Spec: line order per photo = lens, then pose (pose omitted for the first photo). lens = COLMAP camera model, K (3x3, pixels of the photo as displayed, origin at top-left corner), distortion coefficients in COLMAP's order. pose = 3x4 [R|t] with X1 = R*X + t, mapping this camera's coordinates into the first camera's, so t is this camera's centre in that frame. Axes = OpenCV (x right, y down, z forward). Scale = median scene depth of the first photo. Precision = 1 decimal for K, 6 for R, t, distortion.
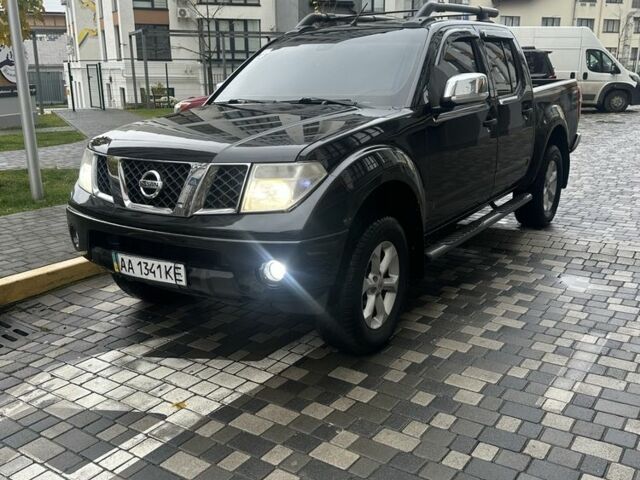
lens RADIAL K [[618.7, 0, 317.0], [0, 618.7, 242.2], [0, 0, 1]] dist [0.192427, -0.405393]
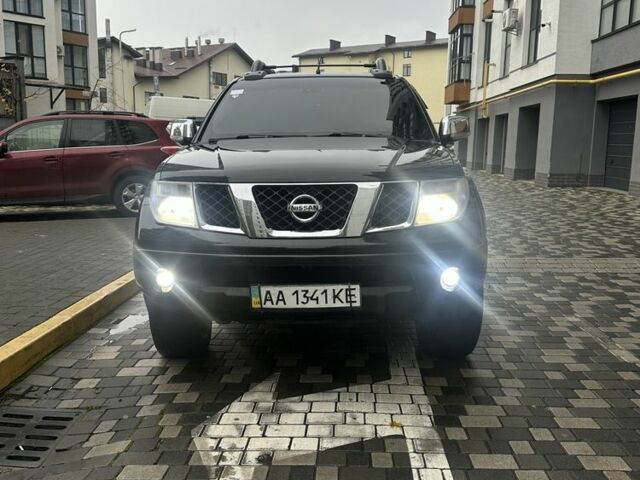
lens RADIAL K [[618.7, 0, 317.0], [0, 618.7, 242.2], [0, 0, 1]] dist [0.192427, -0.405393]
pose [[0.843197, -0.065970, 0.533542, -0.749675], [0.125517, 0.989172, -0.076057, 0.033922], [-0.522747, 0.131100, 0.842347, 0.186169]]
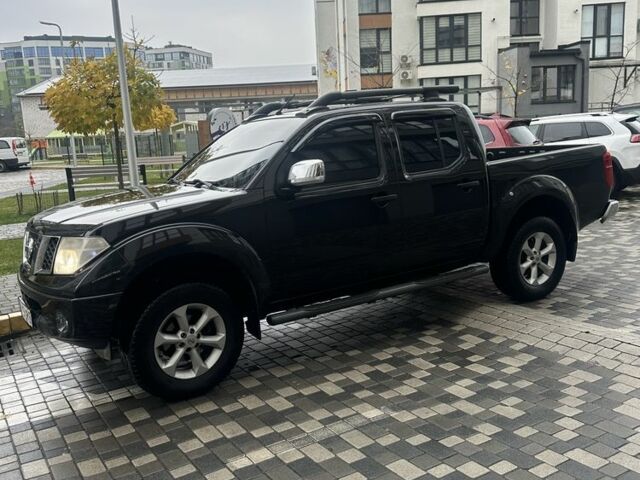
lens RADIAL K [[618.7, 0, 317.0], [0, 618.7, 242.2], [0, 0, 1]] dist [0.192427, -0.405393]
pose [[0.916483, 0.034314, -0.398599, 0.821987], [-0.065118, 0.995823, -0.063995, -0.058992], [0.394739, 0.084606, 0.914890, 0.006115]]
